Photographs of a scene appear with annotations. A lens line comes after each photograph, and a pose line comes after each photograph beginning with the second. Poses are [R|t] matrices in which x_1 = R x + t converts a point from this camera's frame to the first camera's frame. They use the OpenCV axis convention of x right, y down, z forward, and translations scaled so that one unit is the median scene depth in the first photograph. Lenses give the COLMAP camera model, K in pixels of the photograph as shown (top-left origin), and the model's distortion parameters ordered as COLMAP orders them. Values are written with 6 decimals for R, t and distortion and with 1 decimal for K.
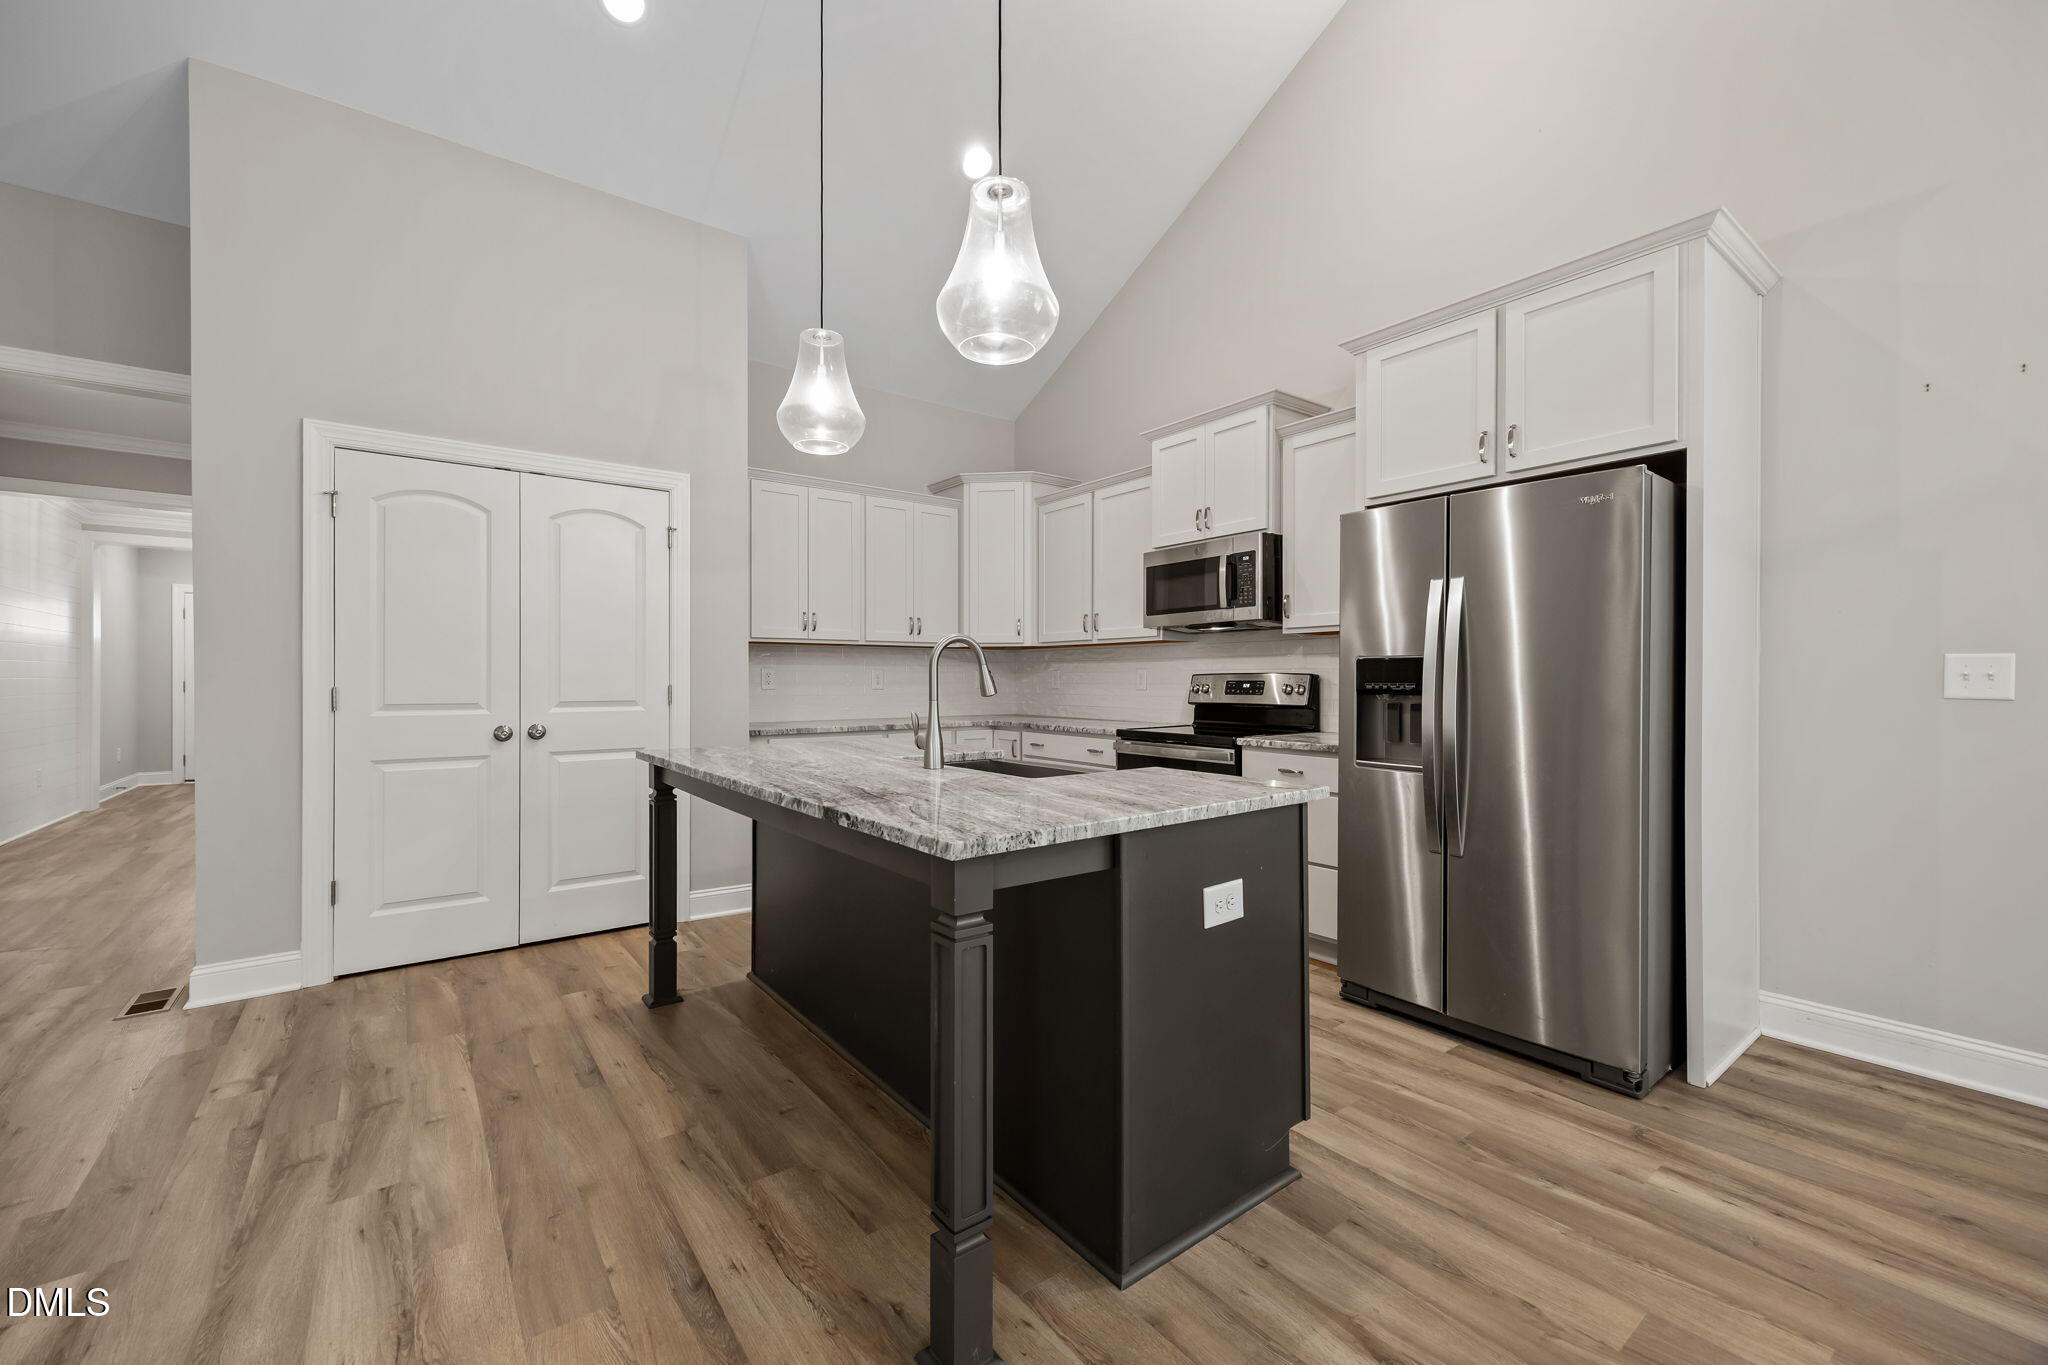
lens RADIAL K [[829.8, 0, 1024.0], [0, 829.8, 682.5], [0, 0, 1]] dist [0.001281, 0.000663]
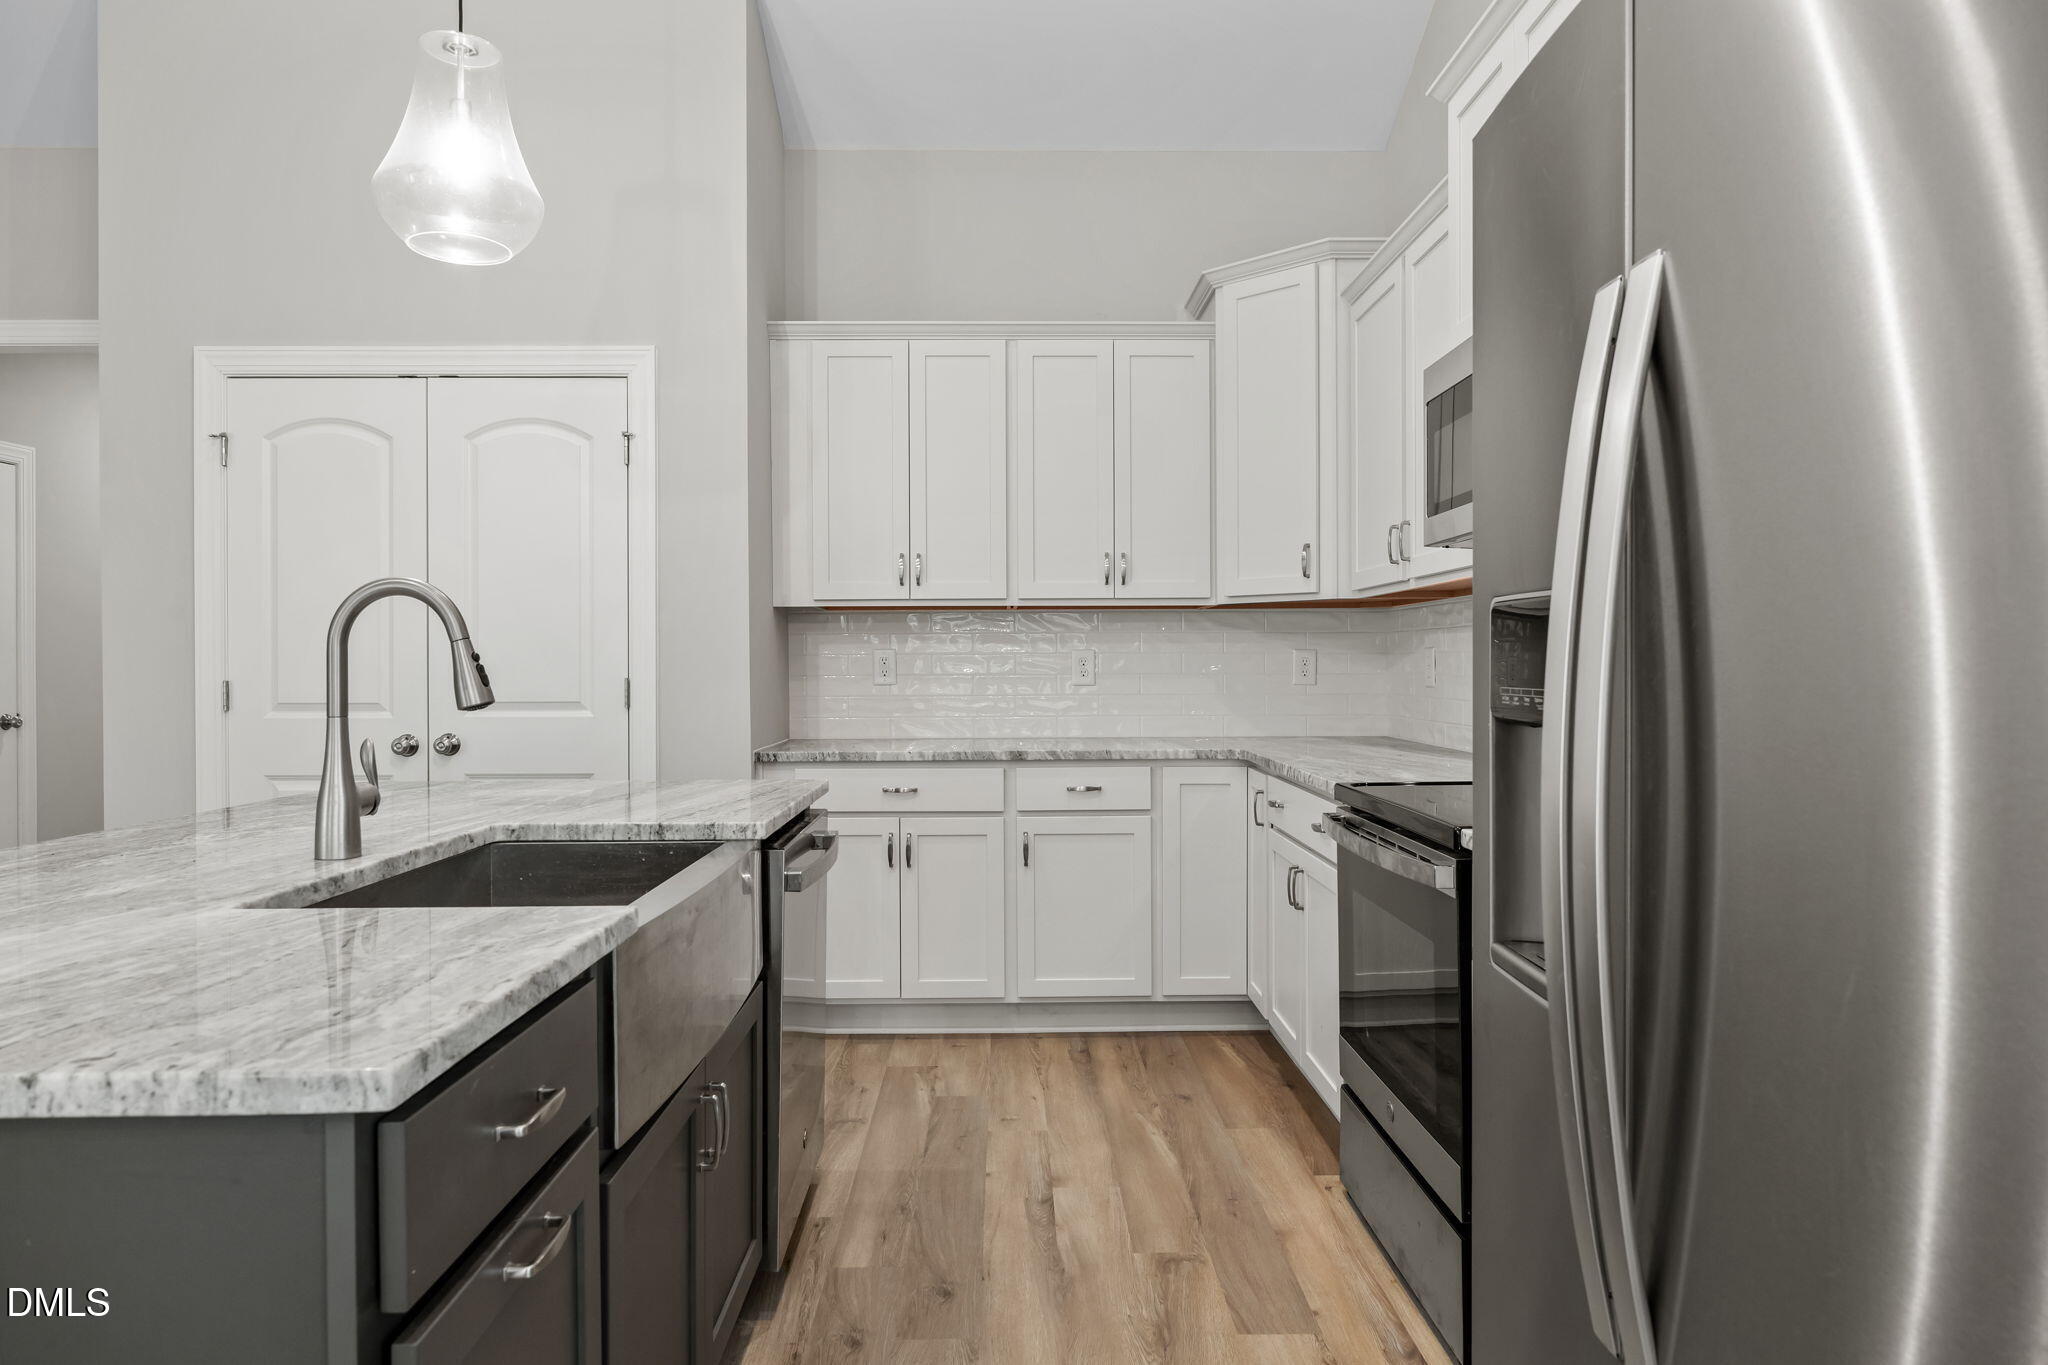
lens RADIAL K [[1264.8, 0, 1024.0], [0, 1264.8, 682.5], [0, 0, 1]] dist [0.002150, -0.038991]
pose [[0.808575, 0.003479, -0.588383, 0.398858], [0.000766, 0.999975, 0.006967, -0.000143], [0.588392, -0.006084, 0.808553, 0.387374]]
